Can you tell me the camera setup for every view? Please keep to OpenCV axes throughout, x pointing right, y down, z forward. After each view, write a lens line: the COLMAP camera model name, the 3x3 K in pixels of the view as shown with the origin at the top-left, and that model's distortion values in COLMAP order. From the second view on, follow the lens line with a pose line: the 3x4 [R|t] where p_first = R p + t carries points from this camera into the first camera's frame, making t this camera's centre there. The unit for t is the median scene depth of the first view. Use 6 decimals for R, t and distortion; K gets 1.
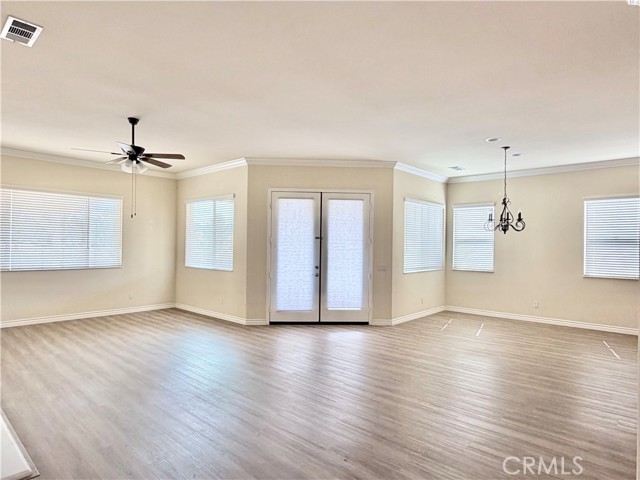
lens RADIAL K [[372.8, 0, 320.0], [0, 372.8, 240.0], [0, 0, 1]] dist [0.004410, 0.000534]
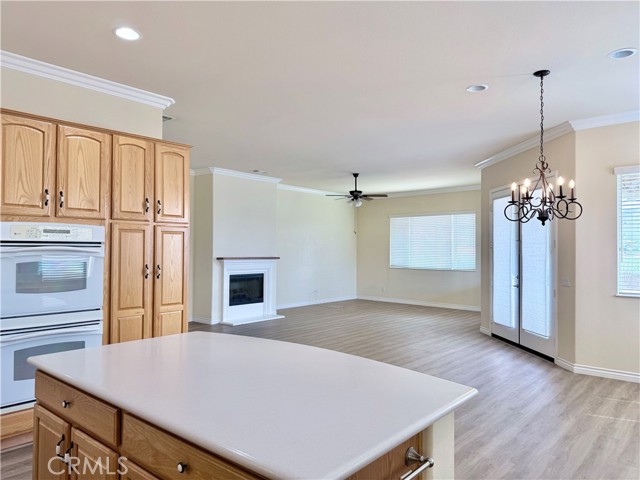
lens RADIAL K [[446.2, 0, 319.9], [0, 446.2, 243.5], [0, 0, 1]] dist [0.095109, -0.139889]
pose [[0.017134, -0.027764, -0.999468, 0.985527], [0.008975, 0.999578, -0.027613, 0.022180], [0.999813, -0.008497, 0.017376, 0.549914]]
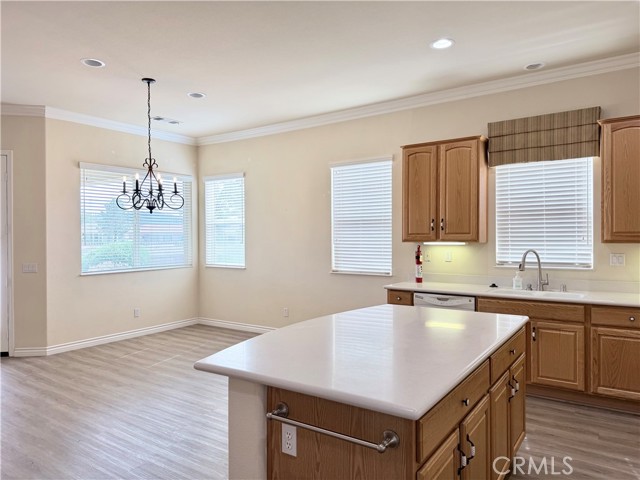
lens RADIAL K [[446.2, 0, 319.9], [0, 446.2, 243.5], [0, 0, 1]] dist [0.095109, -0.139889]
pose [[0.990747, -0.023216, 0.133724, 0.571950], [0.018970, 0.999277, 0.032946, 0.013030], [-0.134392, -0.030104, 0.990471, 0.145448]]
